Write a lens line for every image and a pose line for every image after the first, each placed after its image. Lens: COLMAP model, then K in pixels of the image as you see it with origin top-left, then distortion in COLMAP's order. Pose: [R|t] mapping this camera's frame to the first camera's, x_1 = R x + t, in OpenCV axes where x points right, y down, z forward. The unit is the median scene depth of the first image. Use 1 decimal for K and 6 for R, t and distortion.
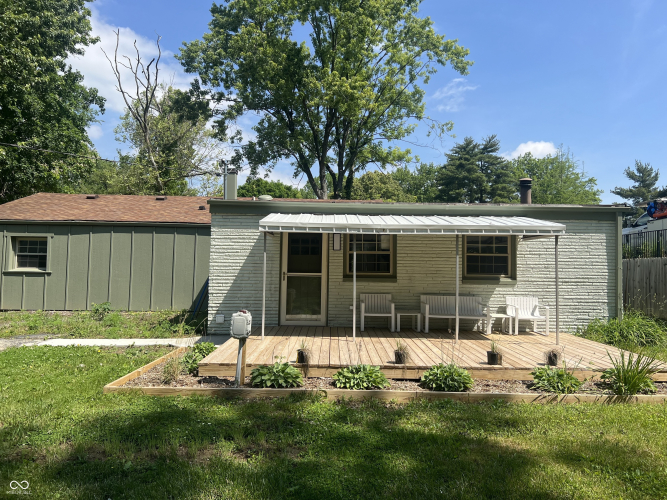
lens RADIAL K [[503.4, 0, 334.8], [0, 503.4, 244.3], [0, 0, 1]] dist [0.029849, -0.028987]
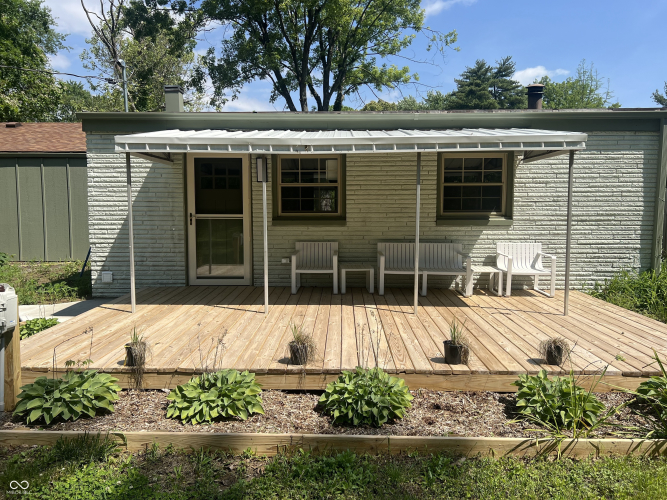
lens RADIAL K [[503.4, 0, 330.1], [0, 503.4, 251.9], [0, 0, 1]] dist [0.029849, -0.028987]
pose [[0.999402, -0.012766, -0.032132, 0.124738], [0.017064, 0.990389, 0.137251, 0.014320], [0.030071, -0.137717, 0.990015, 0.278790]]
